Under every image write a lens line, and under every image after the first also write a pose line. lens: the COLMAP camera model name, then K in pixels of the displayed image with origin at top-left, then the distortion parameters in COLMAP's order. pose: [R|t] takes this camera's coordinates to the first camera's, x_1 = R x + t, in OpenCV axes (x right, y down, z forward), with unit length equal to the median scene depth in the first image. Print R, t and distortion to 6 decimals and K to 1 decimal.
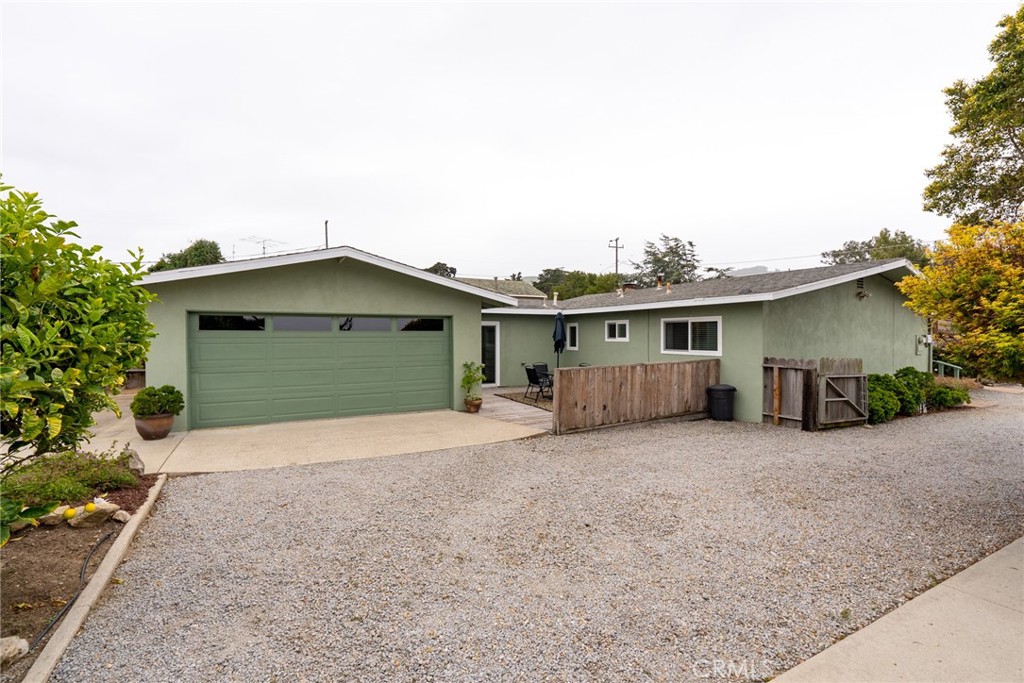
lens RADIAL K [[464.3, 0, 512.0], [0, 464.3, 341.5], [0, 0, 1]] dist [-0.002880, -0.000033]
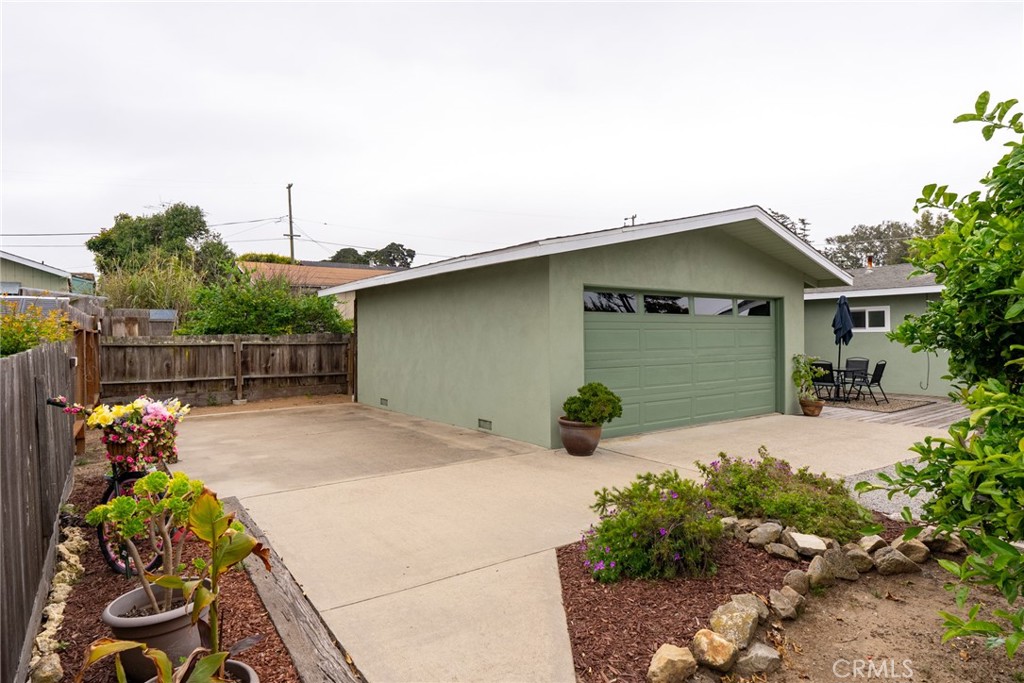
lens RADIAL K [[580.6, 0, 512.0], [0, 580.6, 341.5], [0, 0, 1]] dist [-0.000638, 0.000250]
pose [[0.991083, -0.008367, 0.132986, -0.530749], [0.009177, 0.999943, -0.005473, 0.016618], [-0.132932, 0.006645, 0.991103, 0.043392]]
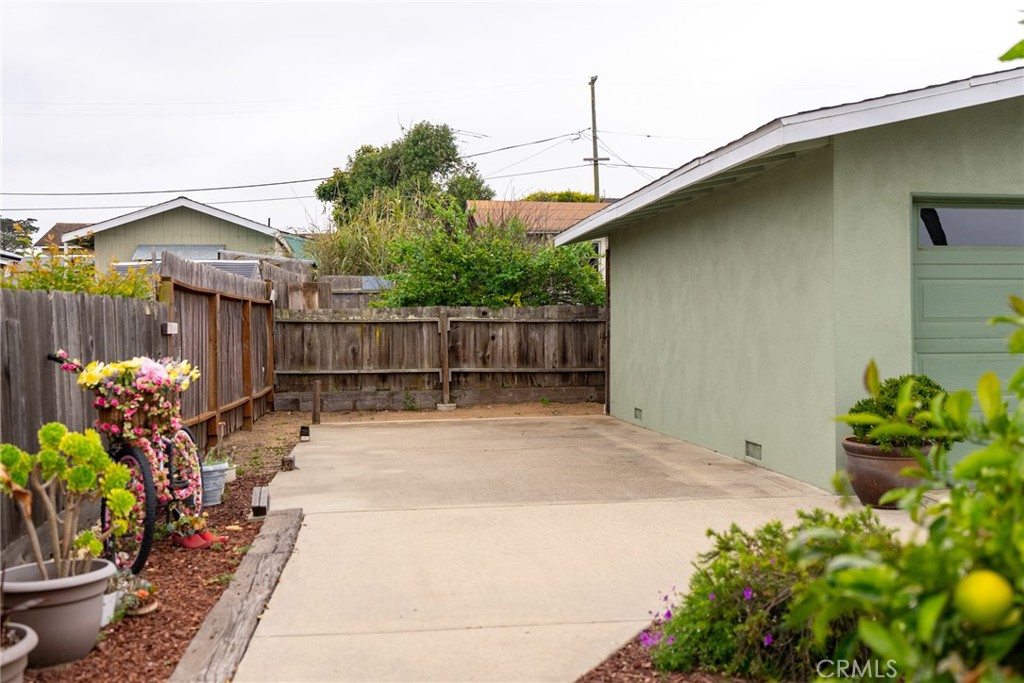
lens RADIAL K [[1002.7, 0, 512.0], [0, 1002.7, 341.5], [0, 0, 1]] dist [0.005907, -0.001028]
pose [[0.940473, -0.001285, -0.339867, -0.412373], [0.000636, 0.999998, -0.002019, 0.035036], [0.339869, 0.001683, 0.940471, 0.032057]]
